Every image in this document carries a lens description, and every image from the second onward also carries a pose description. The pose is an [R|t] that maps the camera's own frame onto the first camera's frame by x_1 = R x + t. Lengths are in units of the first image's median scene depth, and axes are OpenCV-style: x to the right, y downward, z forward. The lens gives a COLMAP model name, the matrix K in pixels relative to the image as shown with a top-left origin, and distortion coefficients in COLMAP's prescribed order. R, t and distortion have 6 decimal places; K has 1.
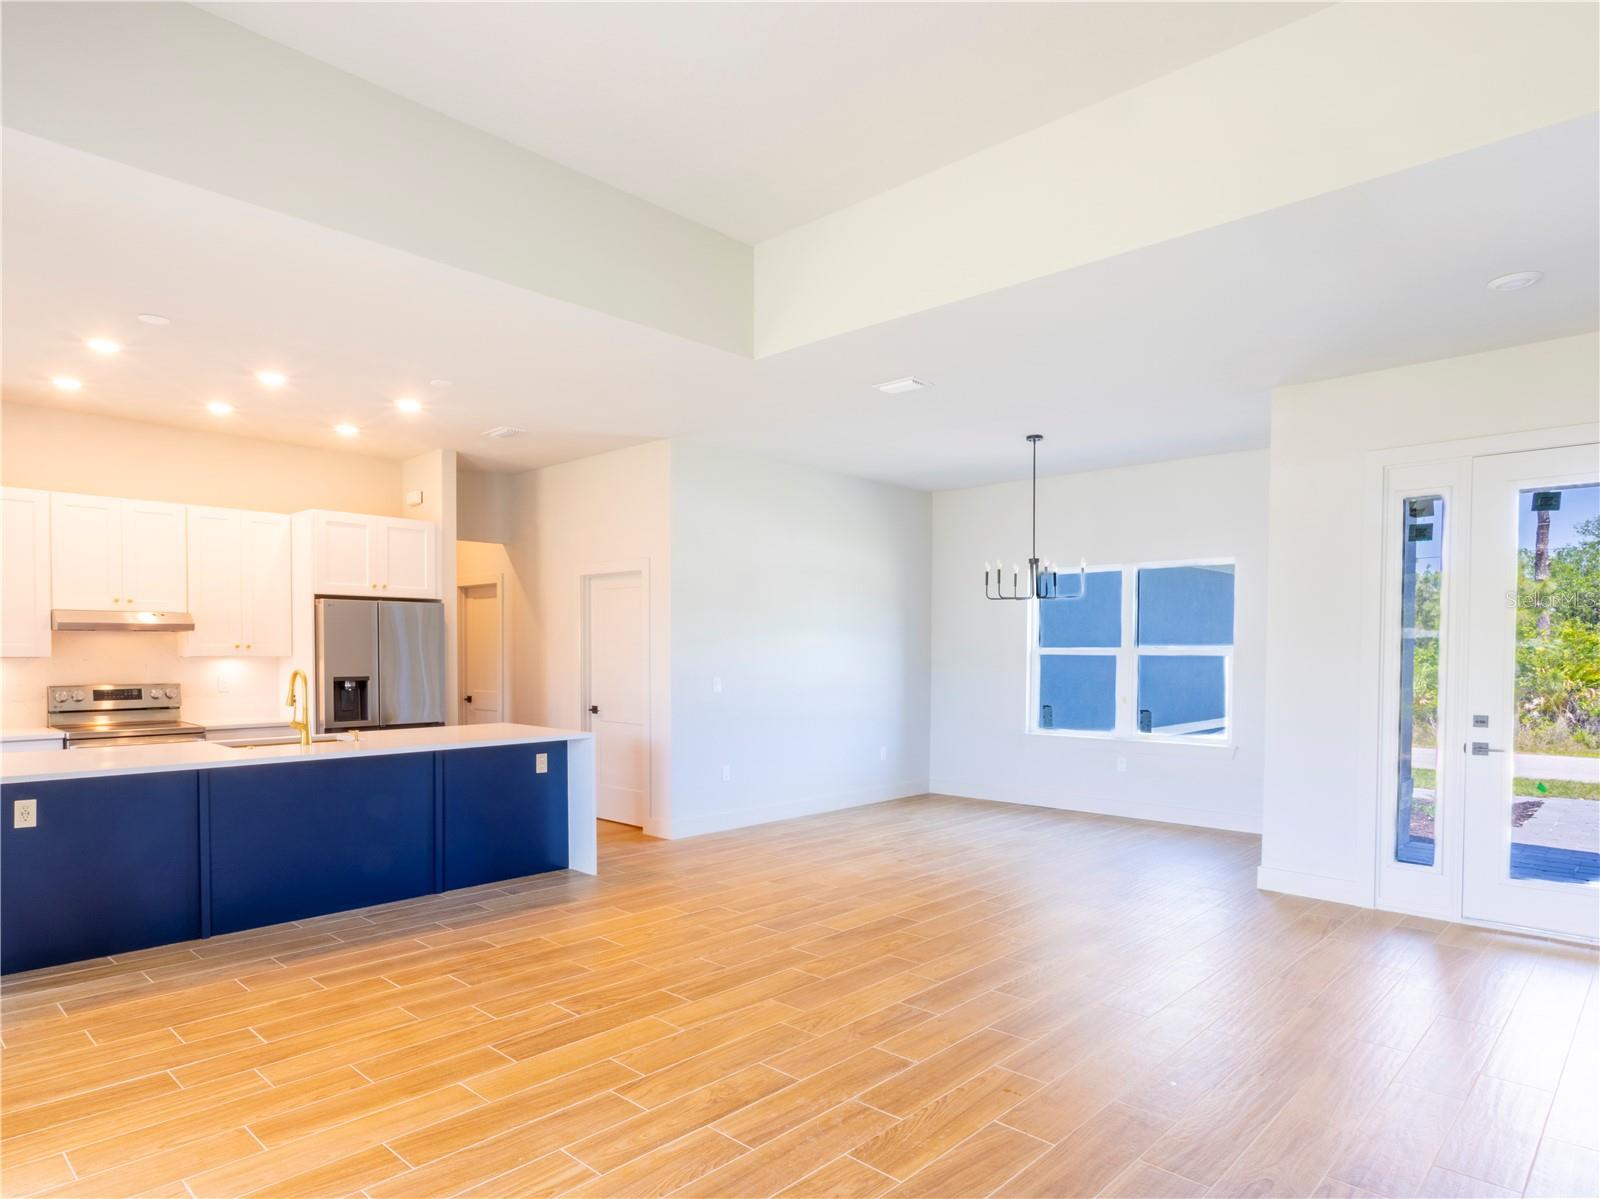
lens RADIAL K [[965.4, 0, 800.0], [0, 965.4, 599.5], [0, 0, 1]] dist [-0.002573, 0.001778]
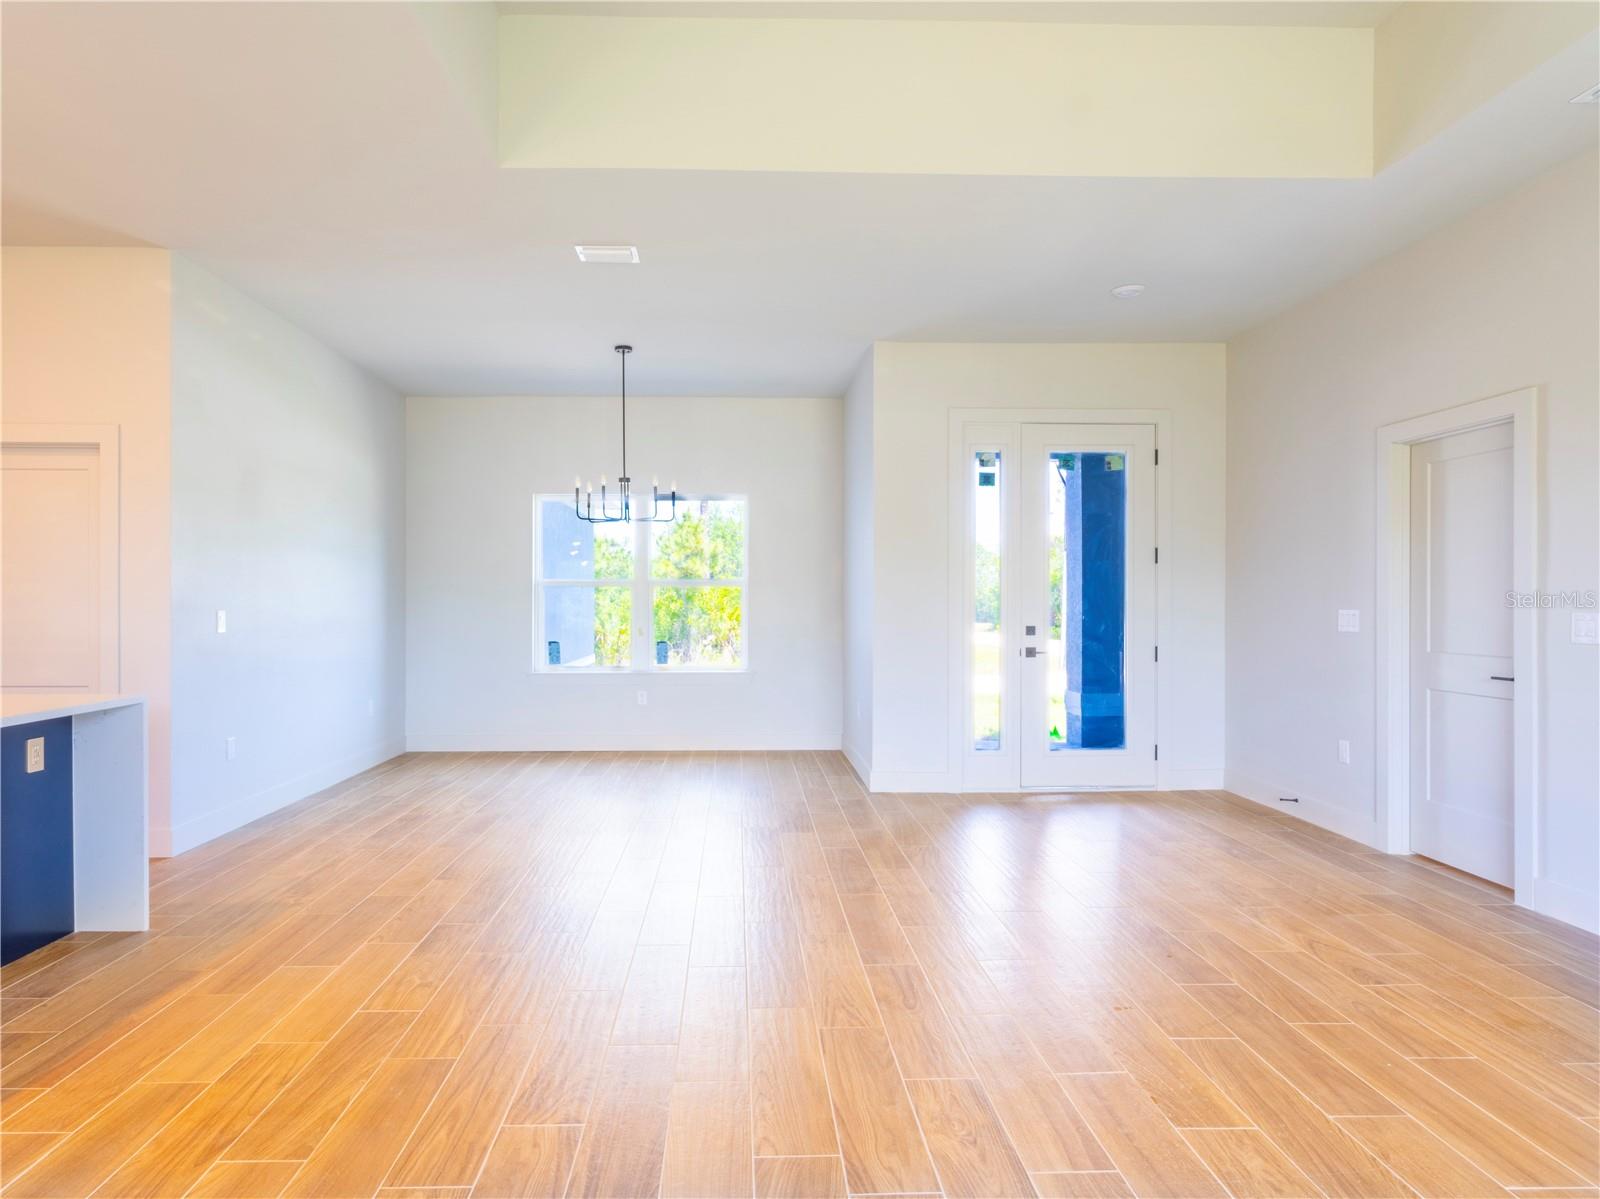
lens RADIAL K [[953.4, 0, 754.6], [0, 953.4, 540.4], [0, 0, 1]] dist [-0.005067, 0.000165]
pose [[0.704909, 0.043302, 0.707974, -0.334606], [-0.032945, 0.999056, -0.028303, 0.041212], [-0.708532, -0.003373, 0.705671, 0.278651]]
